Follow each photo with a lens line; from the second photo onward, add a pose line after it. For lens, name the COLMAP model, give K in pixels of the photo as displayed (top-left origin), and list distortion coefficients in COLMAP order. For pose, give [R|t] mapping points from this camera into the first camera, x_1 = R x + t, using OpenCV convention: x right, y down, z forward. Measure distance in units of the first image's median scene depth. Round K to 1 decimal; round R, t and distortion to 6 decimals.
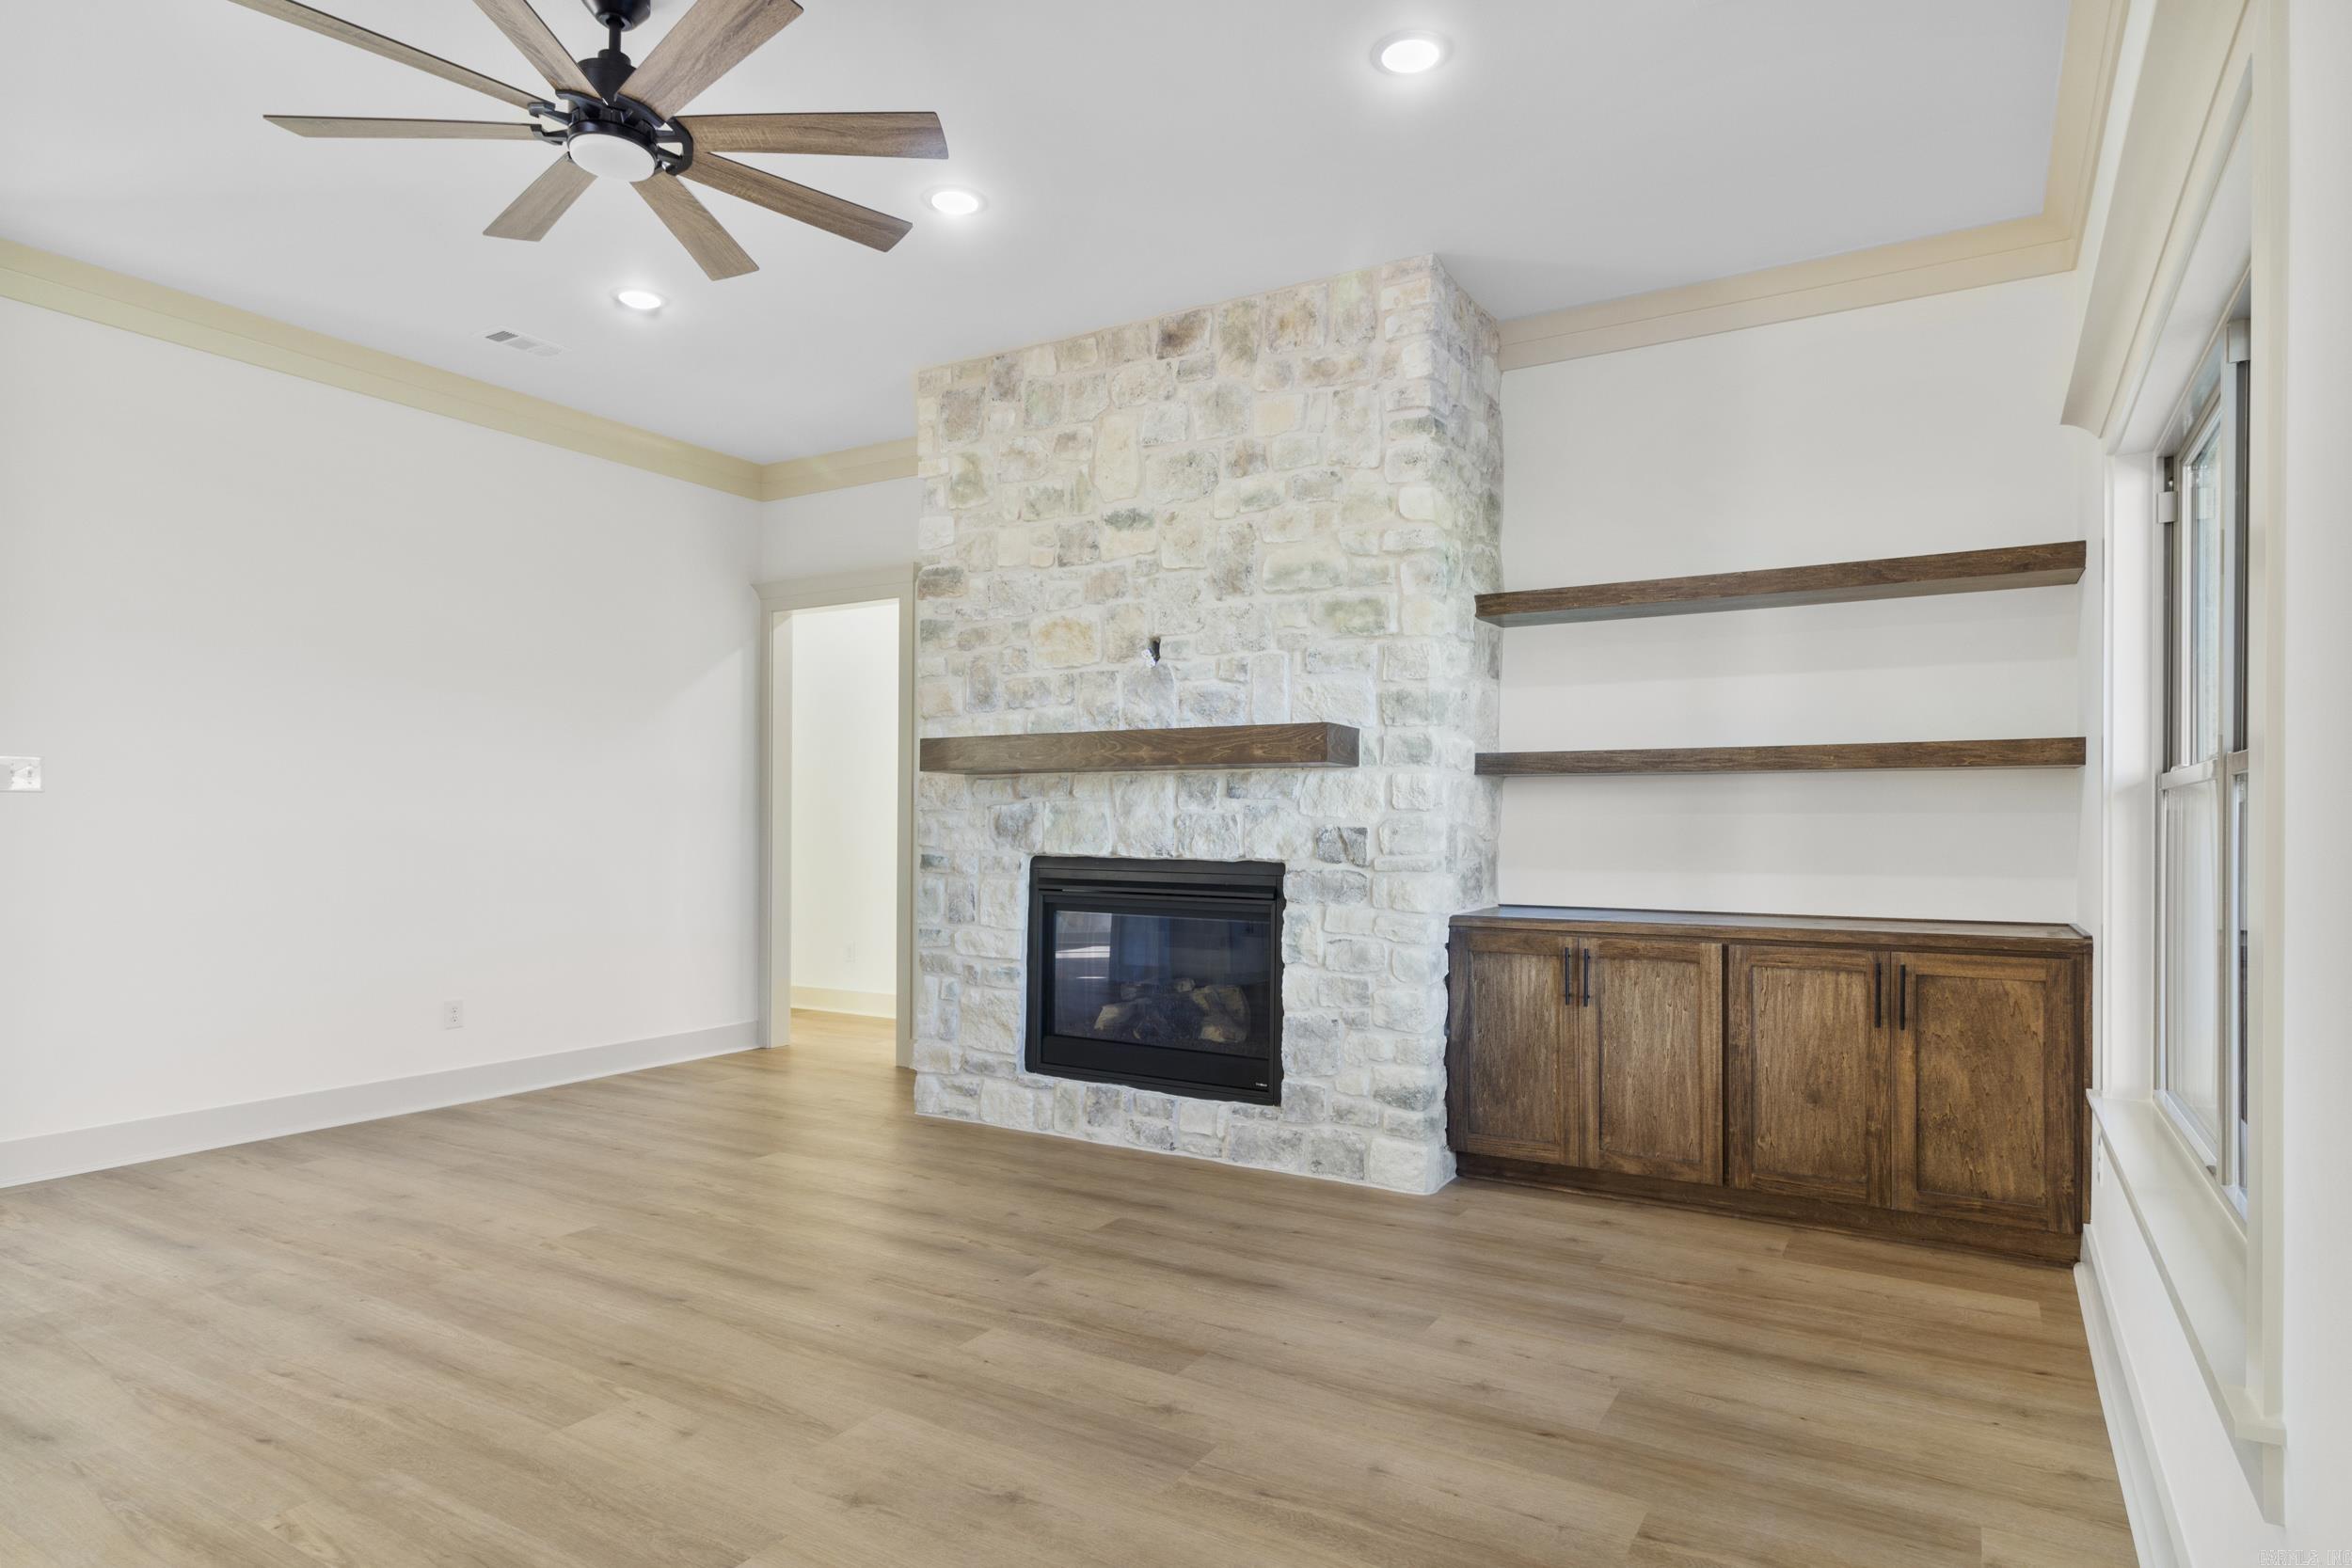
lens RADIAL K [[1302.6, 0, 1193.8], [0, 1302.6, 822.0], [0, 0, 1]] dist [0.002195, 0.001069]
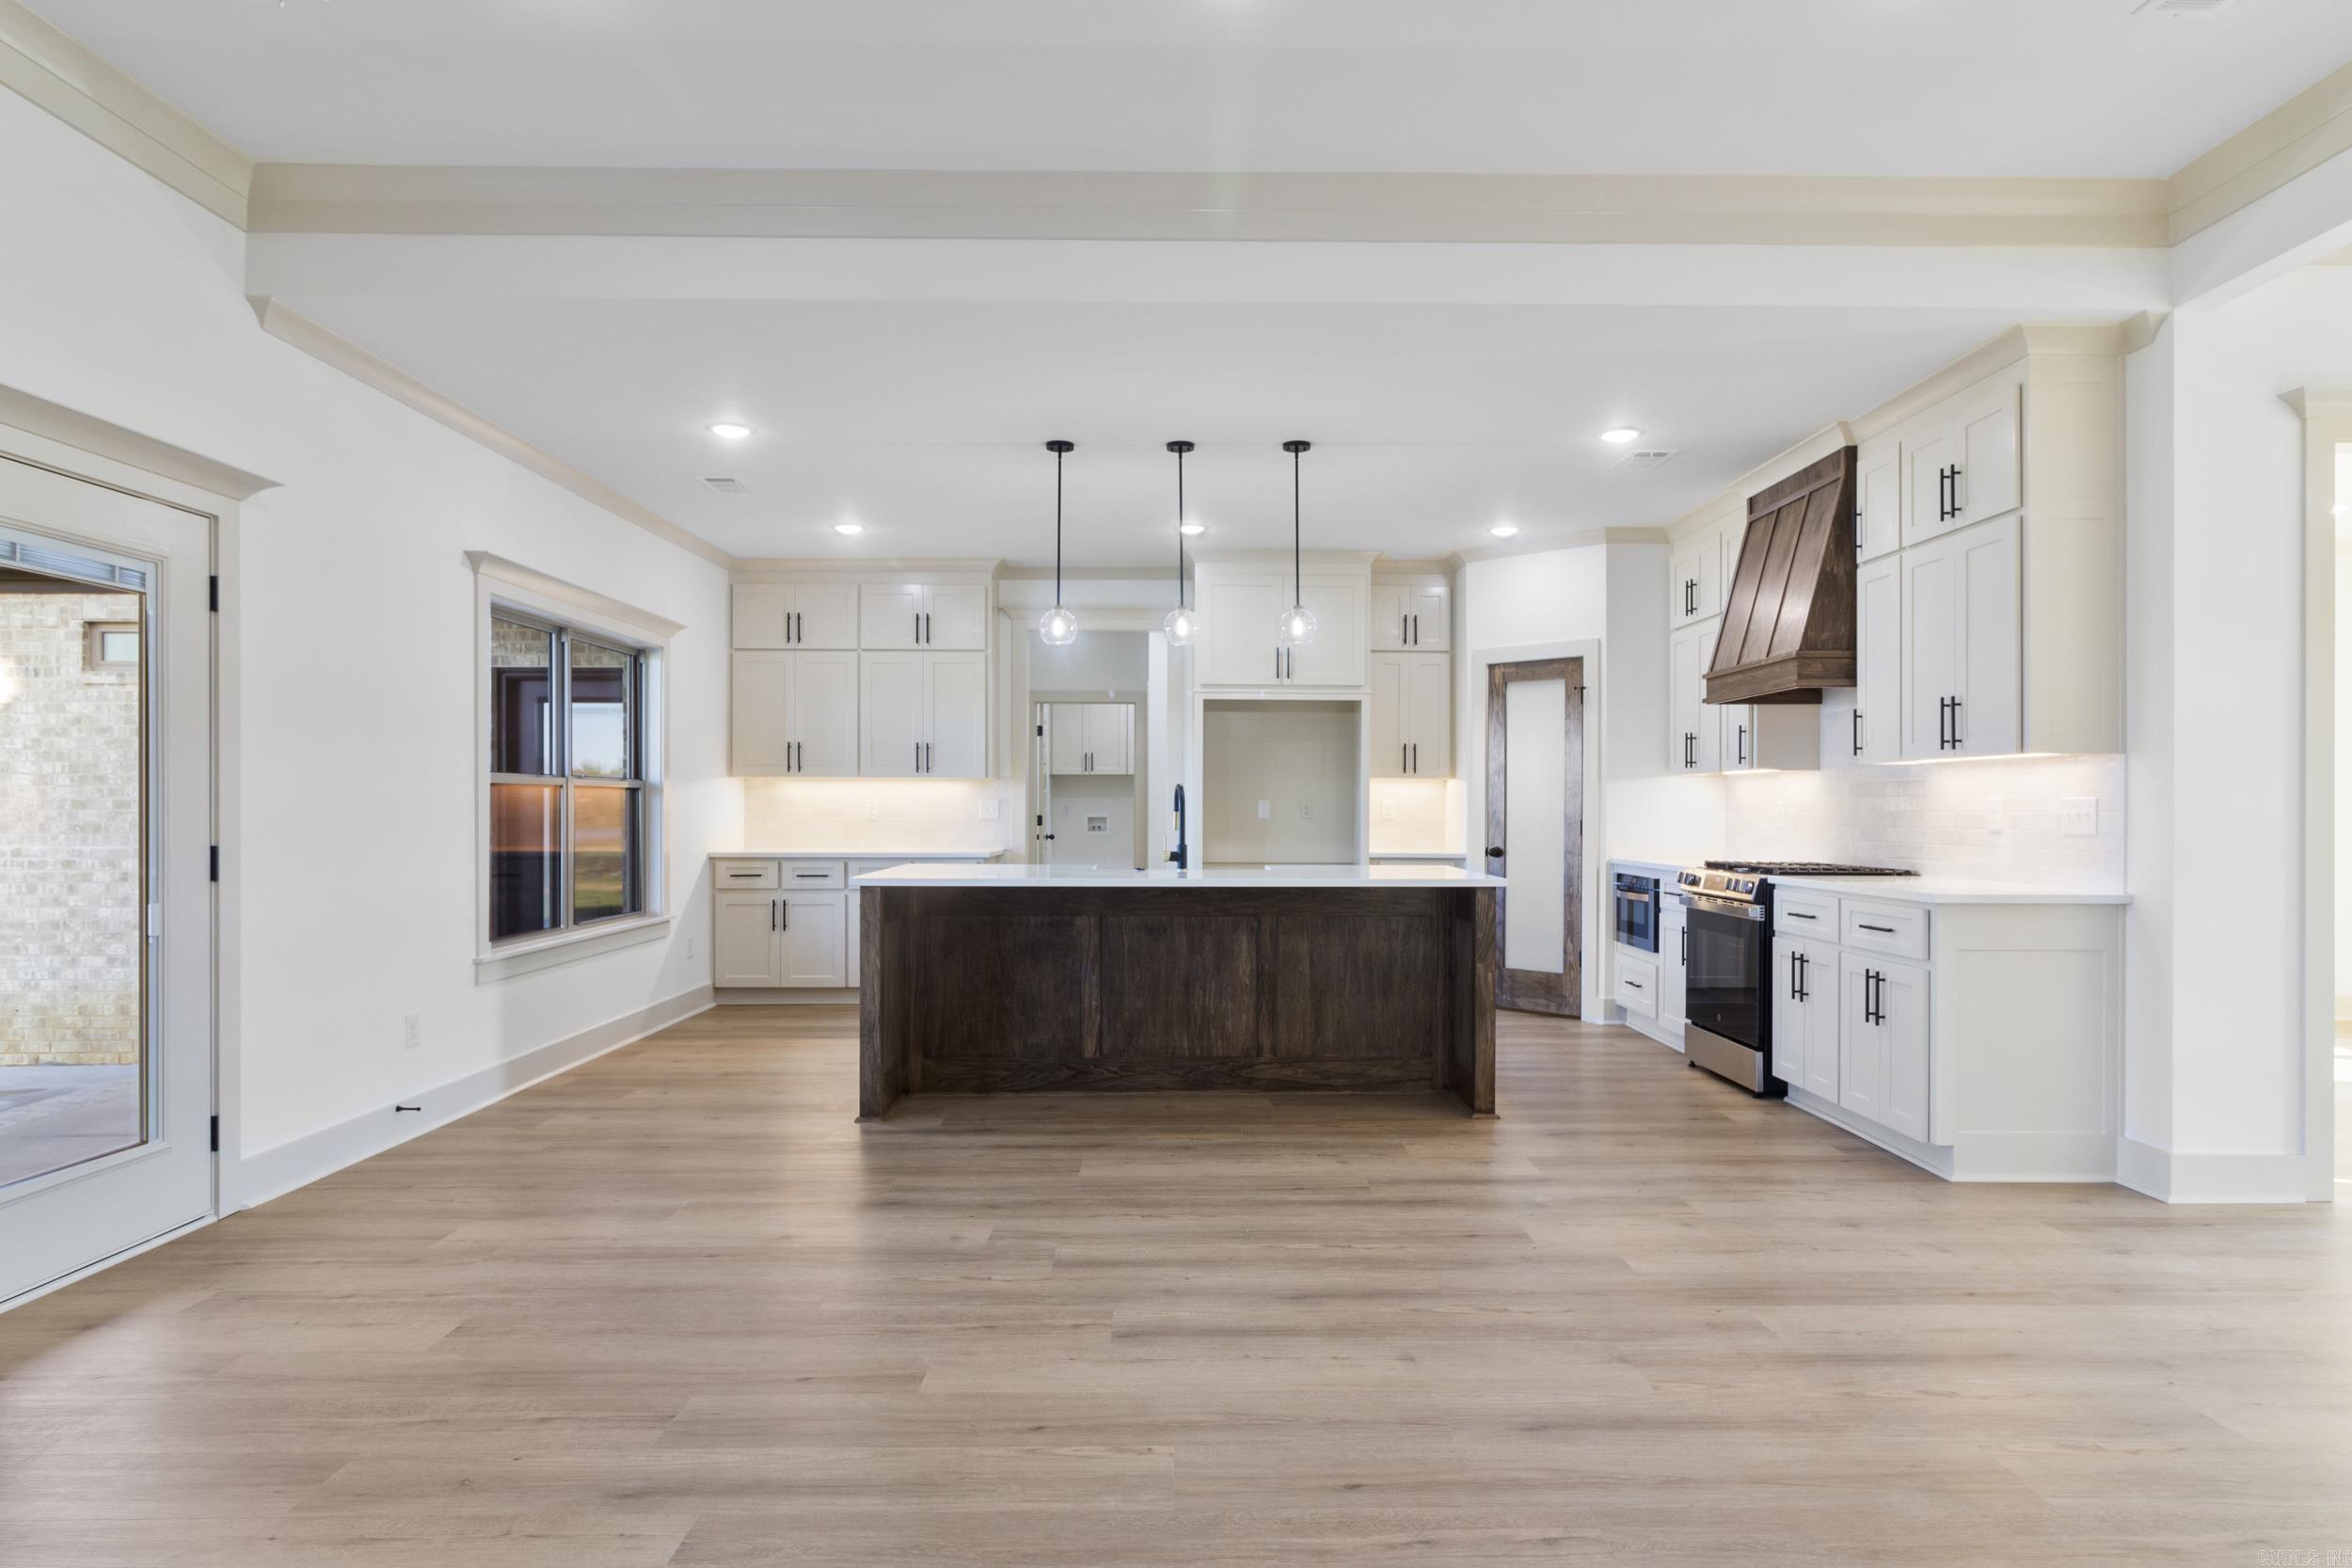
lens RADIAL K [[1304.0, 0, 1191.5], [0, 1304.0, 806.1], [0, 0, 1]] dist [0.000684, 0.000161]
pose [[-0.851897, -0.006478, -0.523670, -0.071556], [-0.005085, 0.999979, -0.004099, 0.001672], [0.523685, -0.000829, -0.851911, 0.906438]]
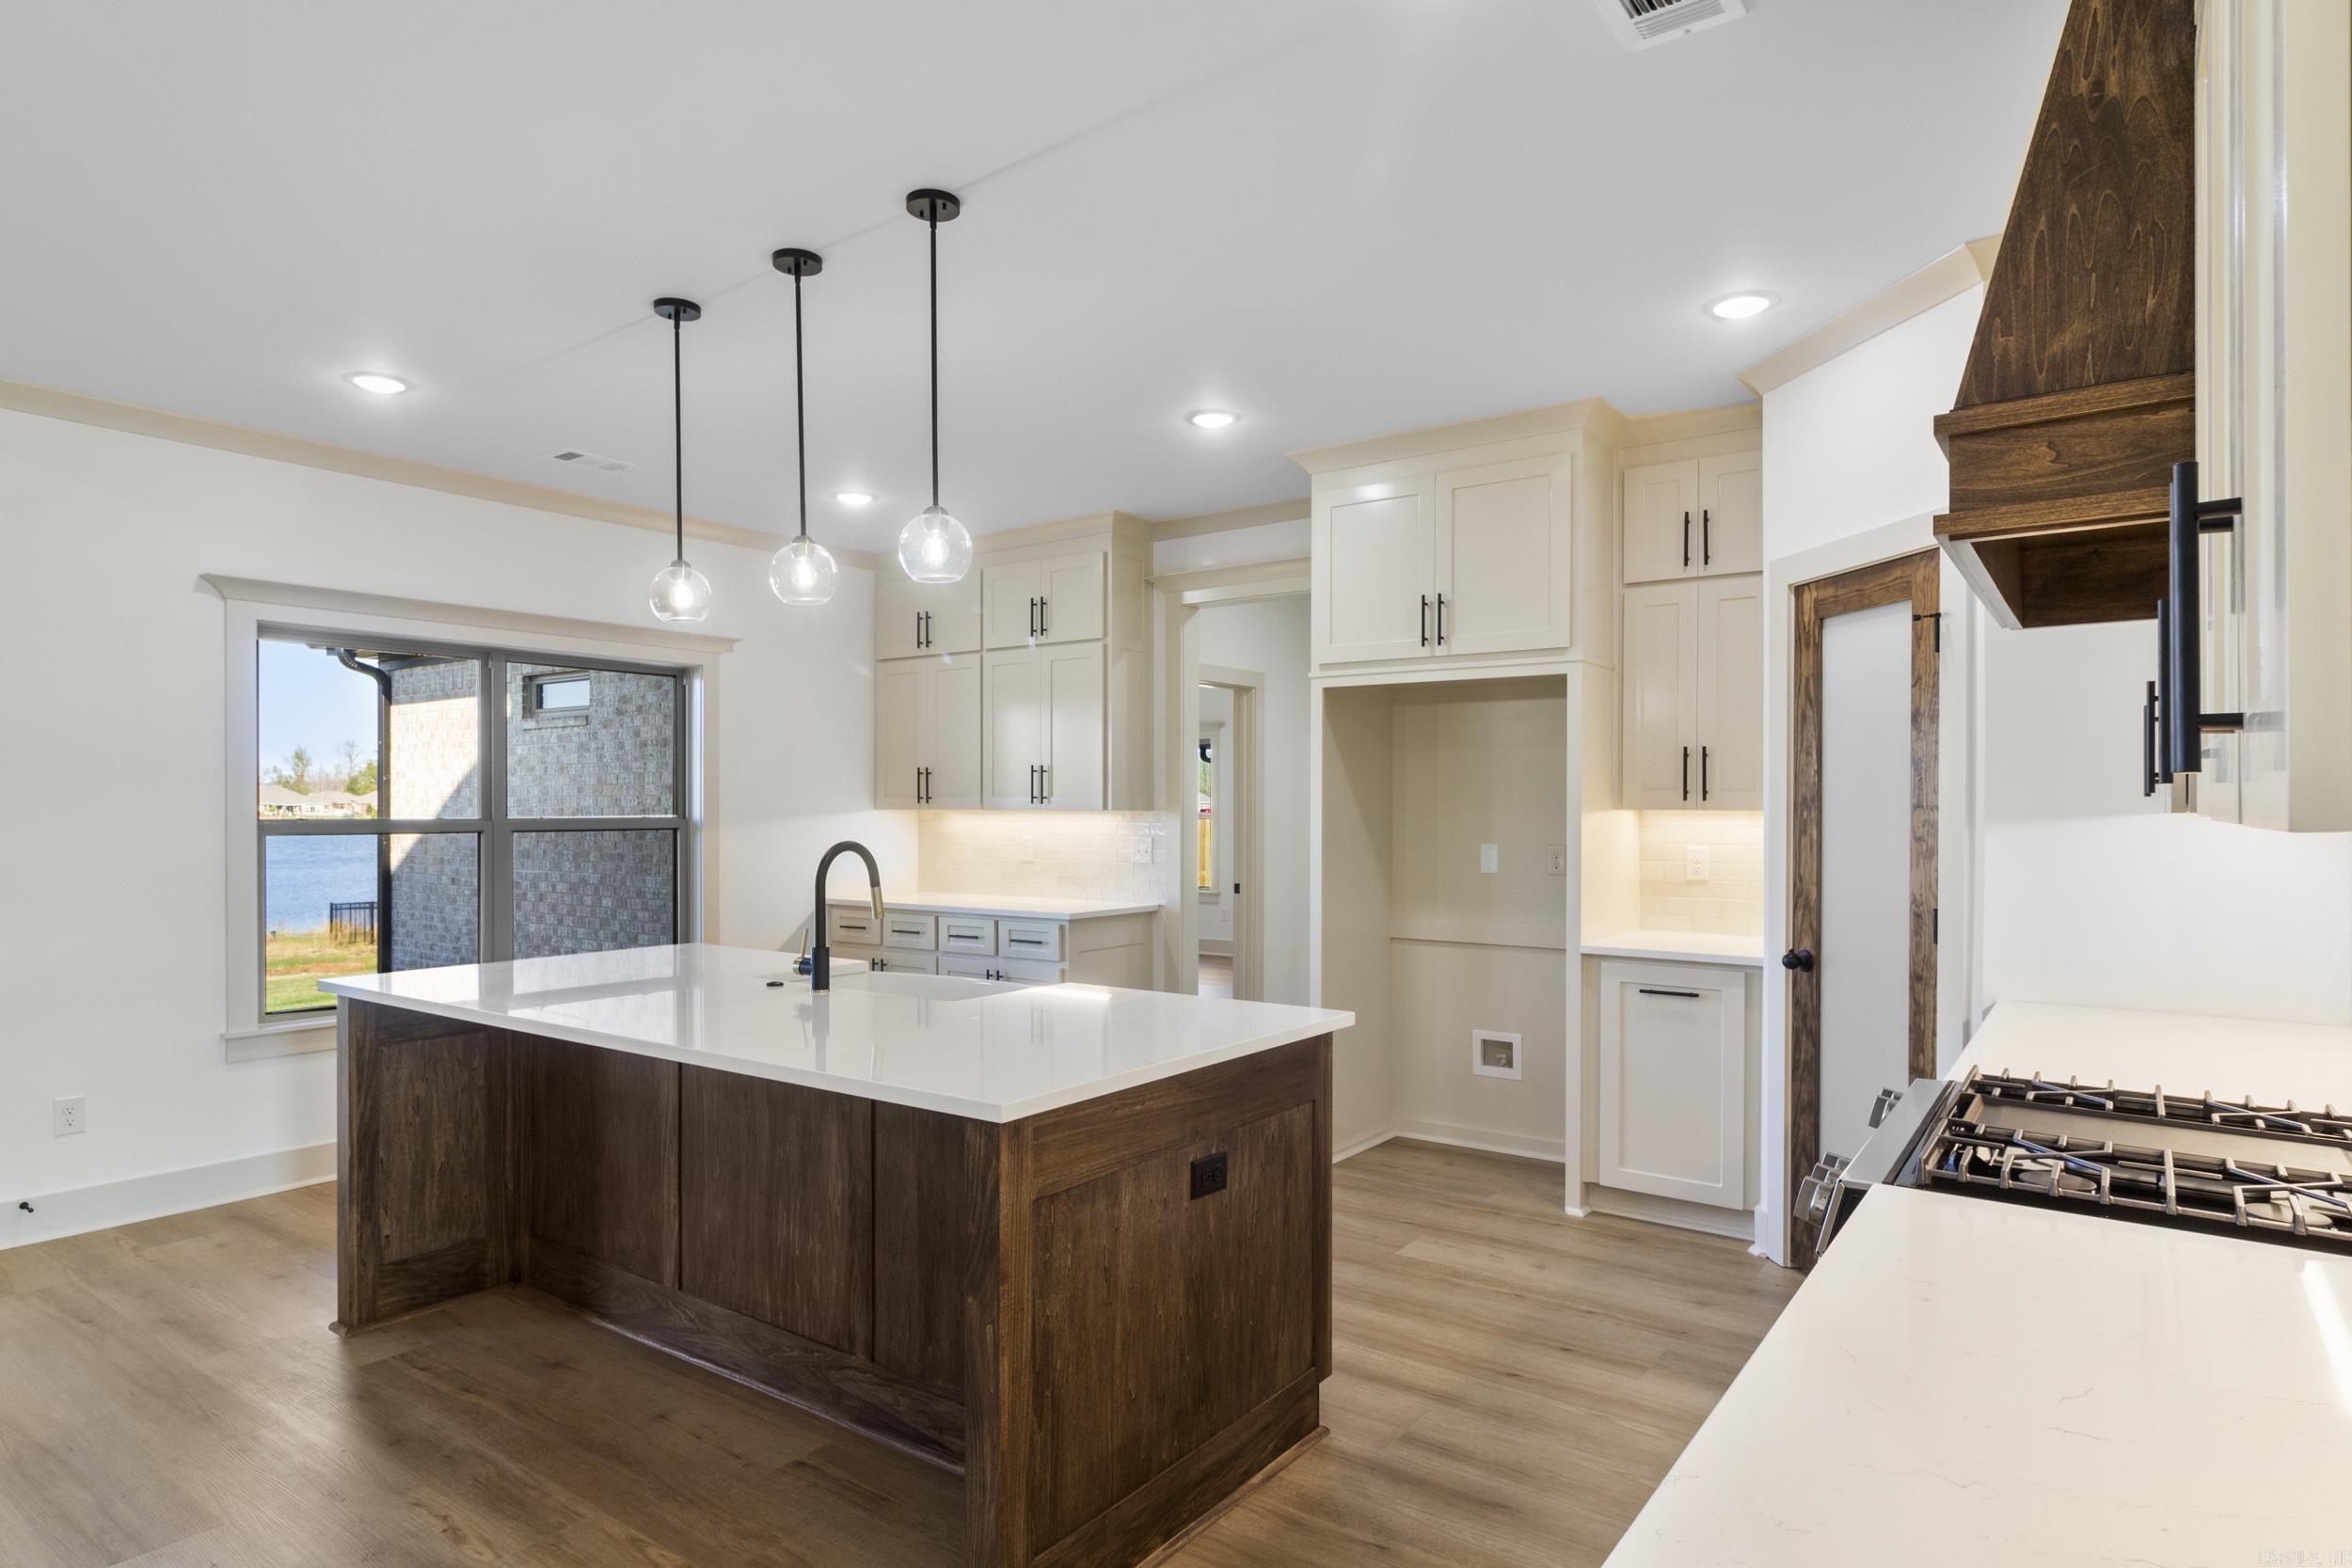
lens RADIAL K [[1298.3, 0, 1187.6], [0, 1298.3, 806.2], [0, 0, 1]] dist [0.002903, -0.000142]
pose [[-0.995886, -0.004911, 0.090484, -0.929467], [-0.005257, 0.999980, -0.003583, -0.040555], [-0.090465, -0.004044, -0.995891, 0.562804]]
